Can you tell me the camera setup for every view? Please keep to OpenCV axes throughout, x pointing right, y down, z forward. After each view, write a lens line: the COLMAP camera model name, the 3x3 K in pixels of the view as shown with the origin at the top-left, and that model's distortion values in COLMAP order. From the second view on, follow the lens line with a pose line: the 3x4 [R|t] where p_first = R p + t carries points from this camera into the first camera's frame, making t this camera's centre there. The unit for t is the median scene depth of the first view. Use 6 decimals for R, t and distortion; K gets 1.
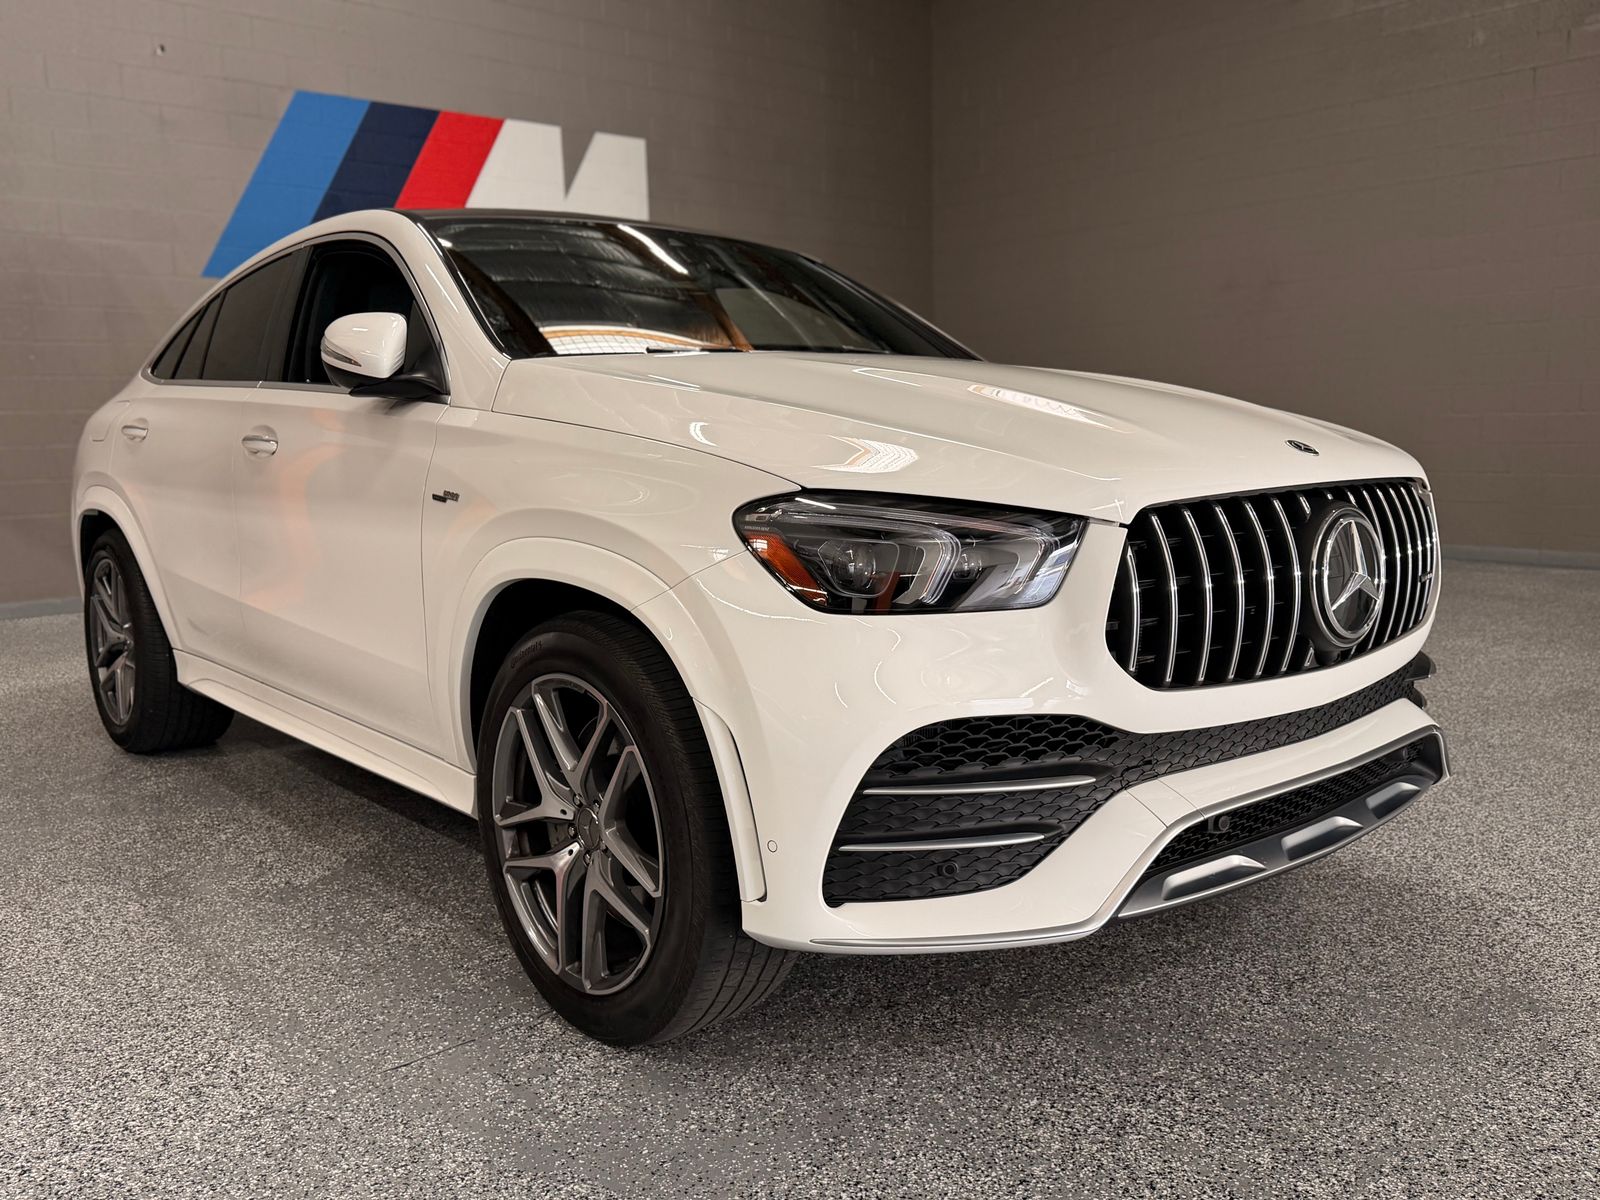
lens RADIAL K [[1324.6, 0, 792.5], [0, 1324.6, 599.1], [0, 0, 1]] dist [-0.012595, 0.023462]
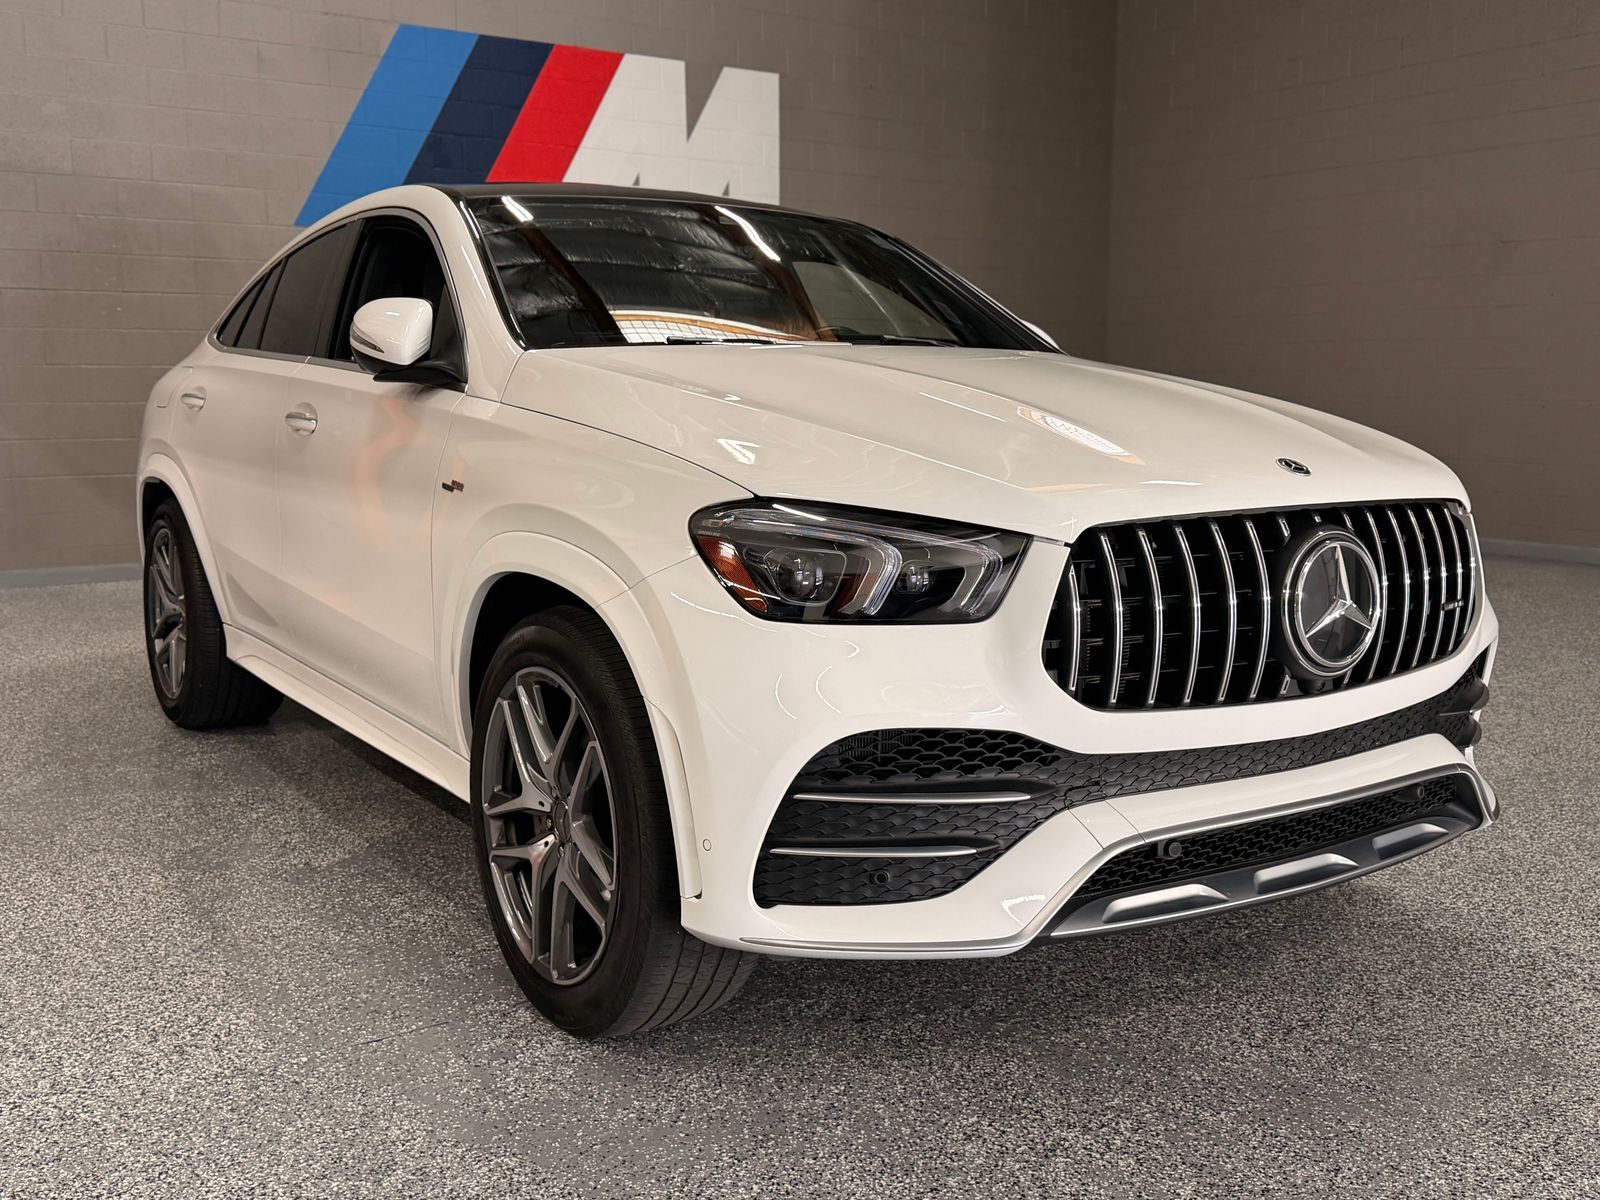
lens RADIAL K [[1534.9, 0, 795.0], [0, 1534.9, 594.2], [0, 0, 1]] dist [0.018355, 0.000000]
pose [[0.992139, 0.038842, -0.118961, 0.168303], [-0.038170, 0.999240, 0.007922, -0.017779], [0.119178, -0.003319, 0.992867, -0.158549]]
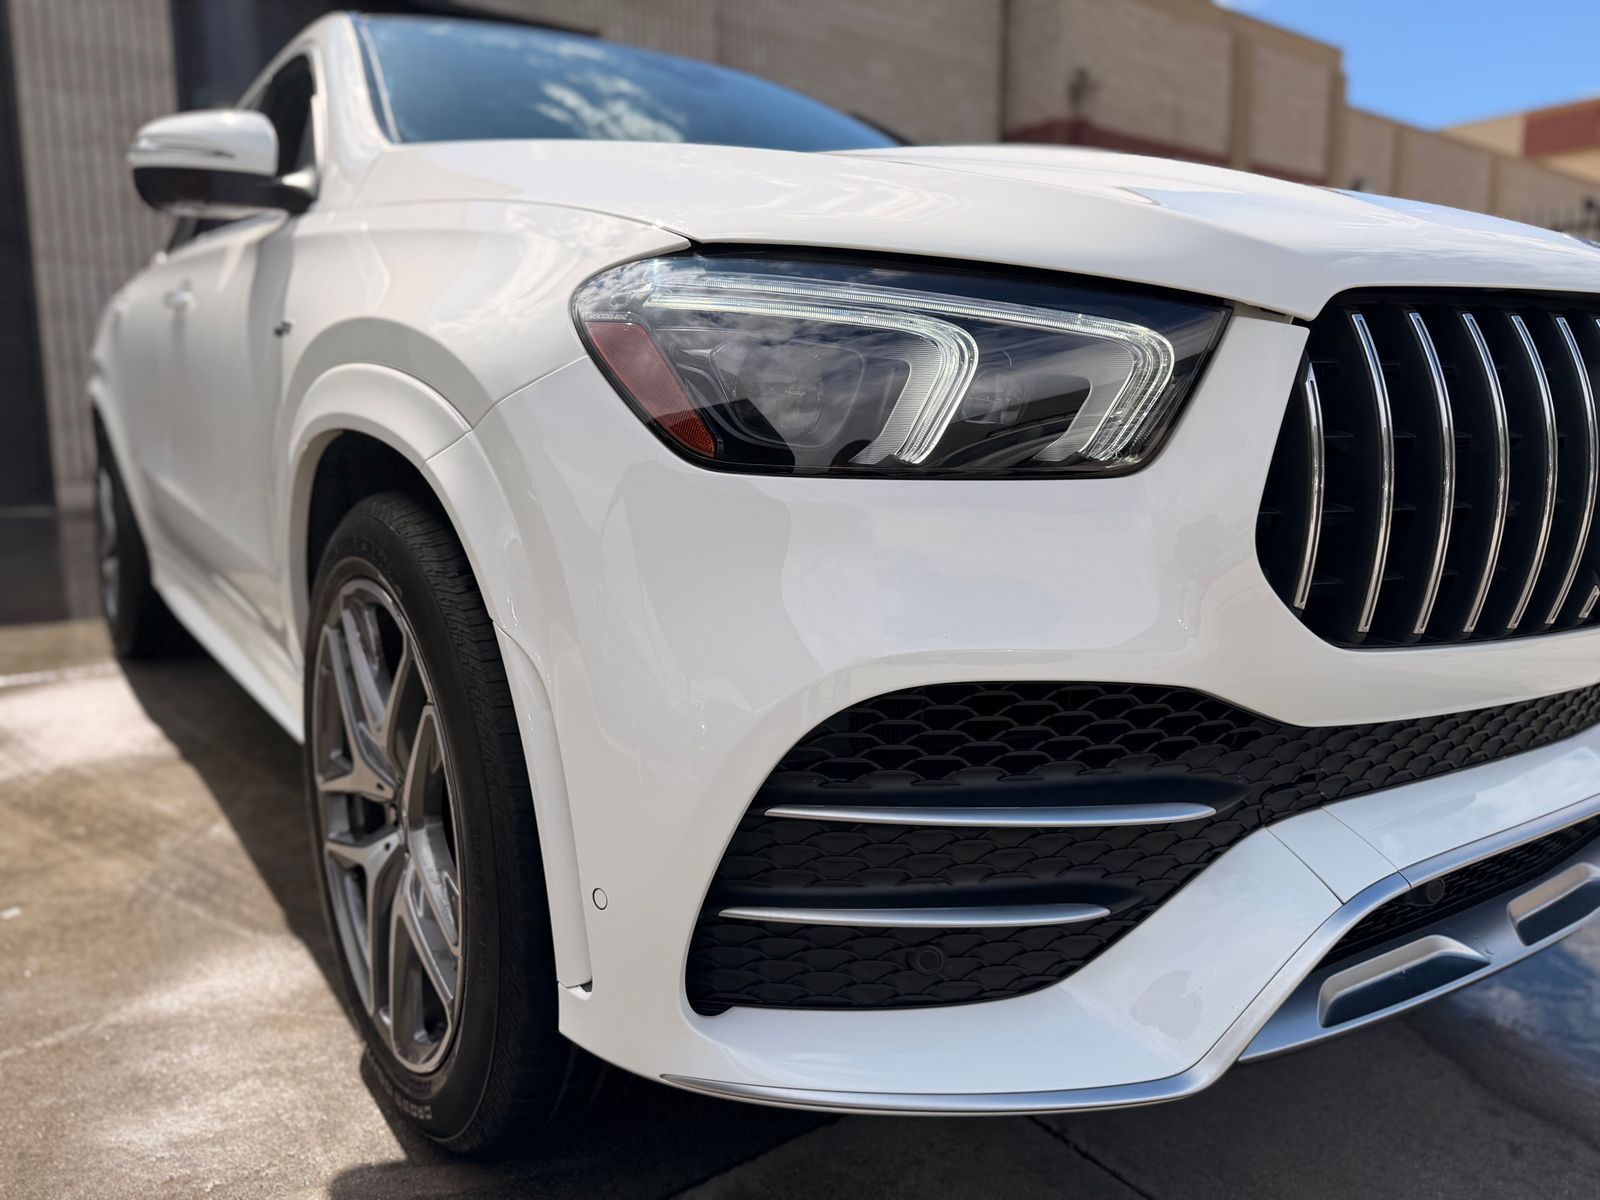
lens RADIAL K [[1247.6, 0, 800.2], [0, 1247.6, 615.1], [0, 0, 1]] dist [-0.025837, 0.000532]
pose [[0.995336, 0.048438, -0.083423, 0.093474], [-0.044011, 0.997565, 0.054108, 0.035524], [0.085841, -0.050184, 0.995044, 0.453700]]
